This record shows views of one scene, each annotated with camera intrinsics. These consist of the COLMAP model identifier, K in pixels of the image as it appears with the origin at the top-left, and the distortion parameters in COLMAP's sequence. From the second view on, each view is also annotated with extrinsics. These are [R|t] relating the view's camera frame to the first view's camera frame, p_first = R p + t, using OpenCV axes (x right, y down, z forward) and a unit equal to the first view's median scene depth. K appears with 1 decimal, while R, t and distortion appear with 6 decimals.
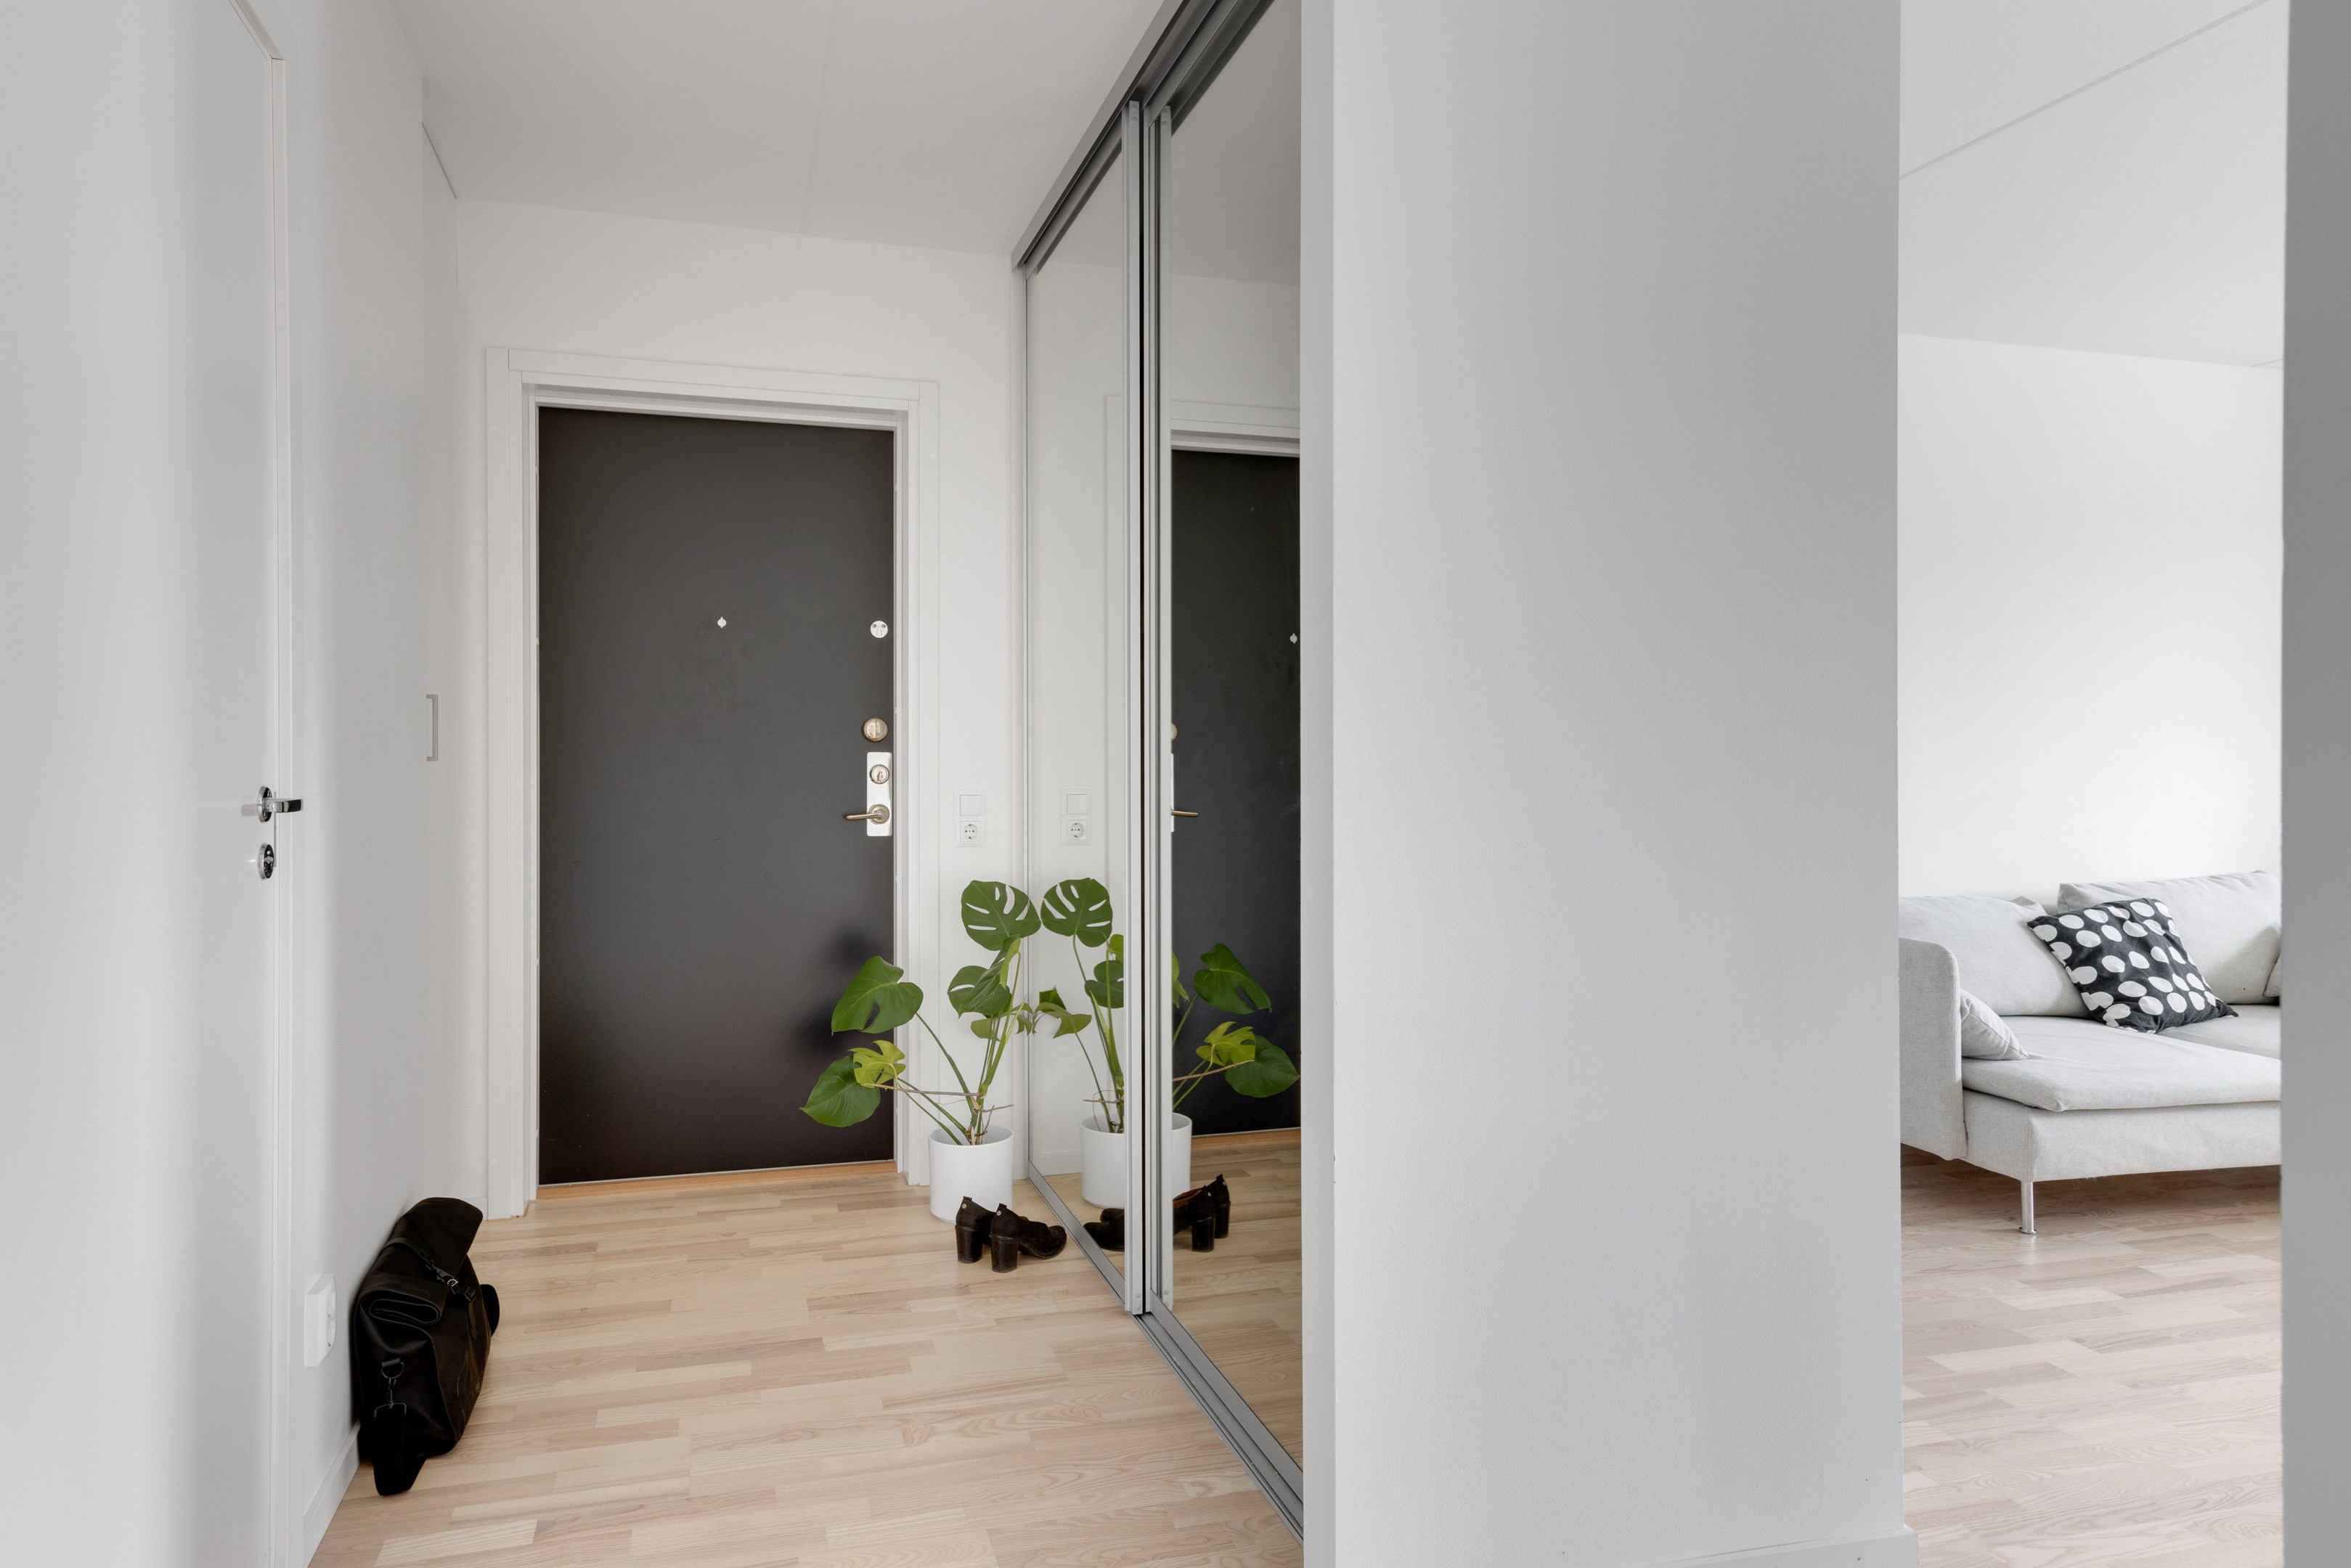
lens RADIAL K [[1304.1, 0, 1124.0], [0, 1304.1, 764.5], [0, 0, 1]] dist [0.023140, 0.003295]
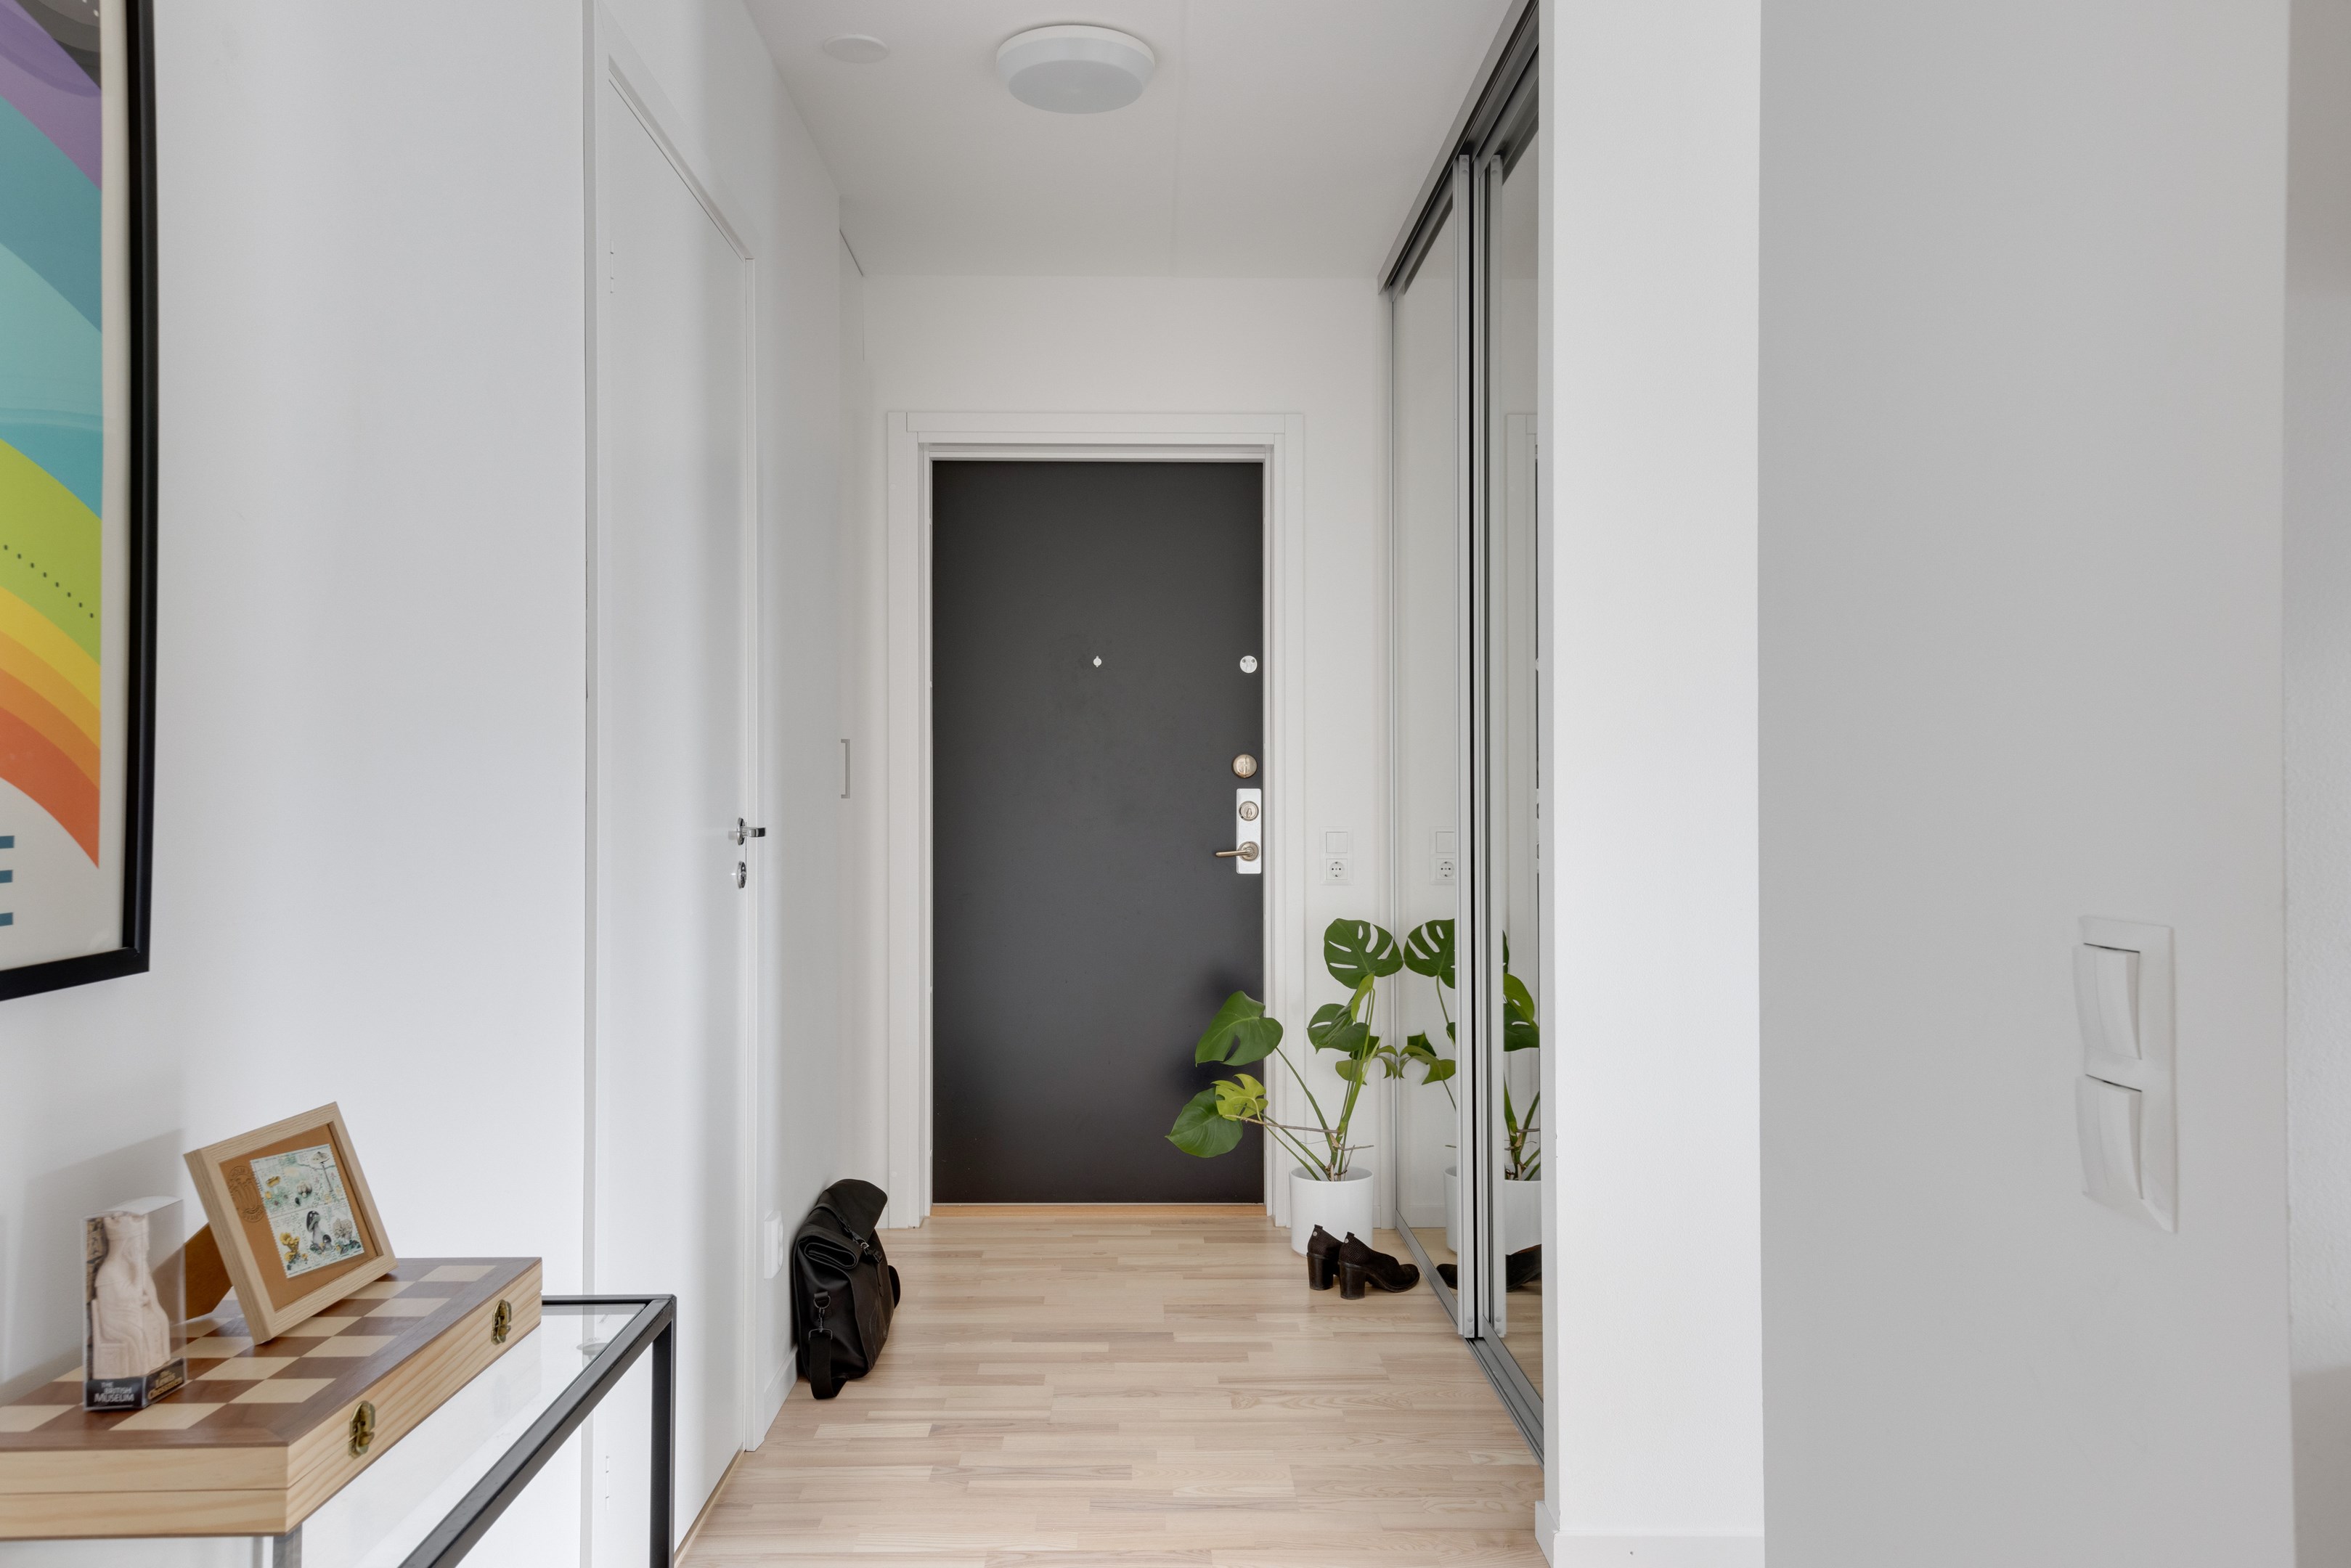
lens RADIAL K [[1807.3, 0, 1175.5], [0, 1807.3, 784.0], [0, 0, 1]] dist [0.106484, 0.000348]
pose [[0.959155, -0.004716, -0.282841, 0.177848], [0.001718, 0.999940, -0.010846, 0.002253], [0.282875, 0.009917, 0.959106, -0.397505]]
